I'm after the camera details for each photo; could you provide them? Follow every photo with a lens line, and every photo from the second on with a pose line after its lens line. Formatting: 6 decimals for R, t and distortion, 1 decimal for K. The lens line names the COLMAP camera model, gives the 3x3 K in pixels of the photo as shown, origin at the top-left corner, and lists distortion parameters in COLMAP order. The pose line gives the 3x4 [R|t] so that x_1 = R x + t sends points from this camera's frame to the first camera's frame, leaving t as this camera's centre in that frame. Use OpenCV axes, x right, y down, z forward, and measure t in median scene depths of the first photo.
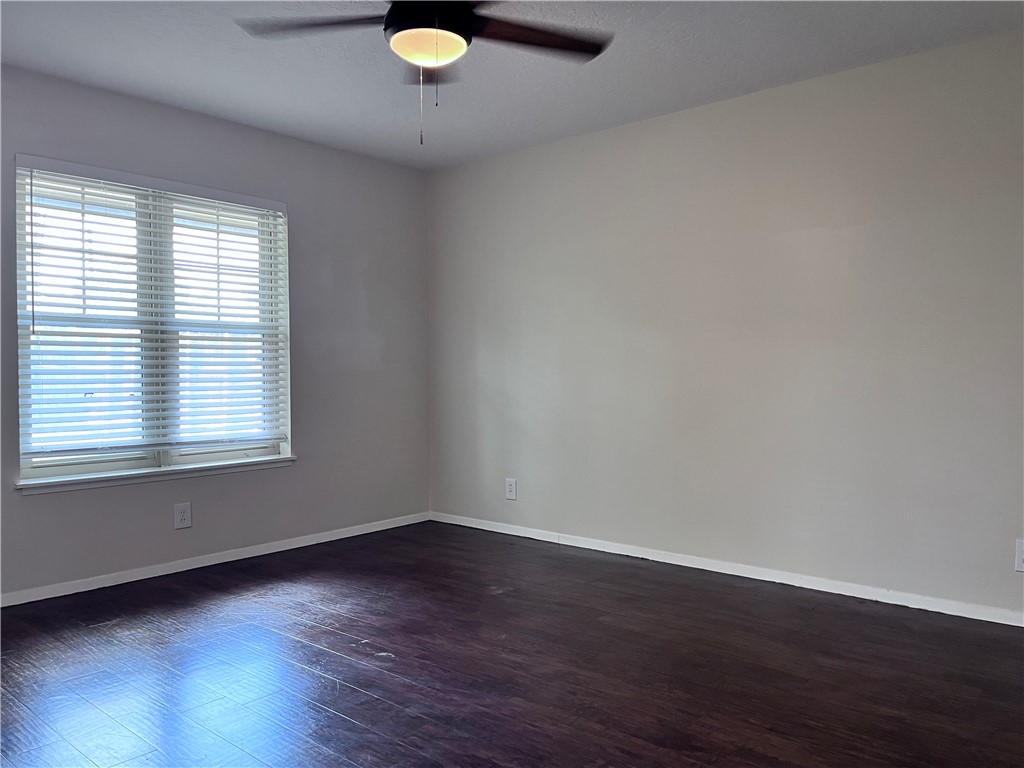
lens RADIAL K [[776.6, 0, 518.7], [0, 776.6, 383.5], [0, 0, 1]] dist [0.064161, -0.090572]
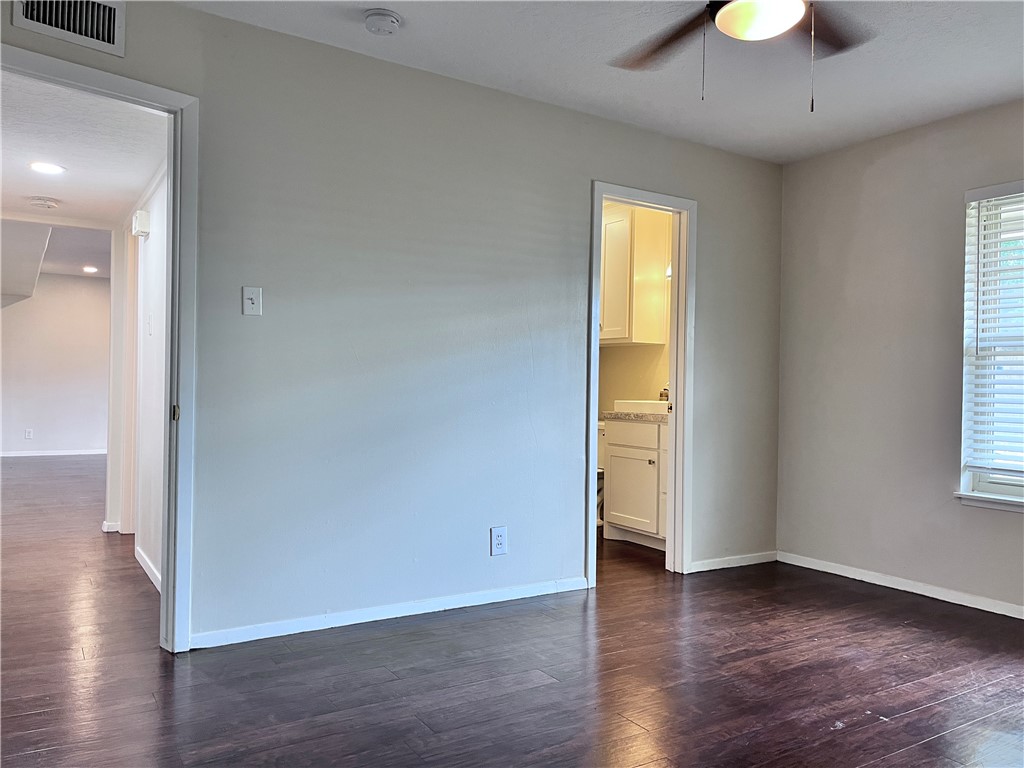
lens RADIAL K [[776.6, 0, 518.7], [0, 776.6, 383.5], [0, 0, 1]] dist [0.064161, -0.090572]
pose [[-0.286383, -0.003399, -0.958109, 0.608399], [-0.033815, 0.999407, 0.006562, -0.011424], [0.957518, 0.034278, -0.286328, 0.745816]]
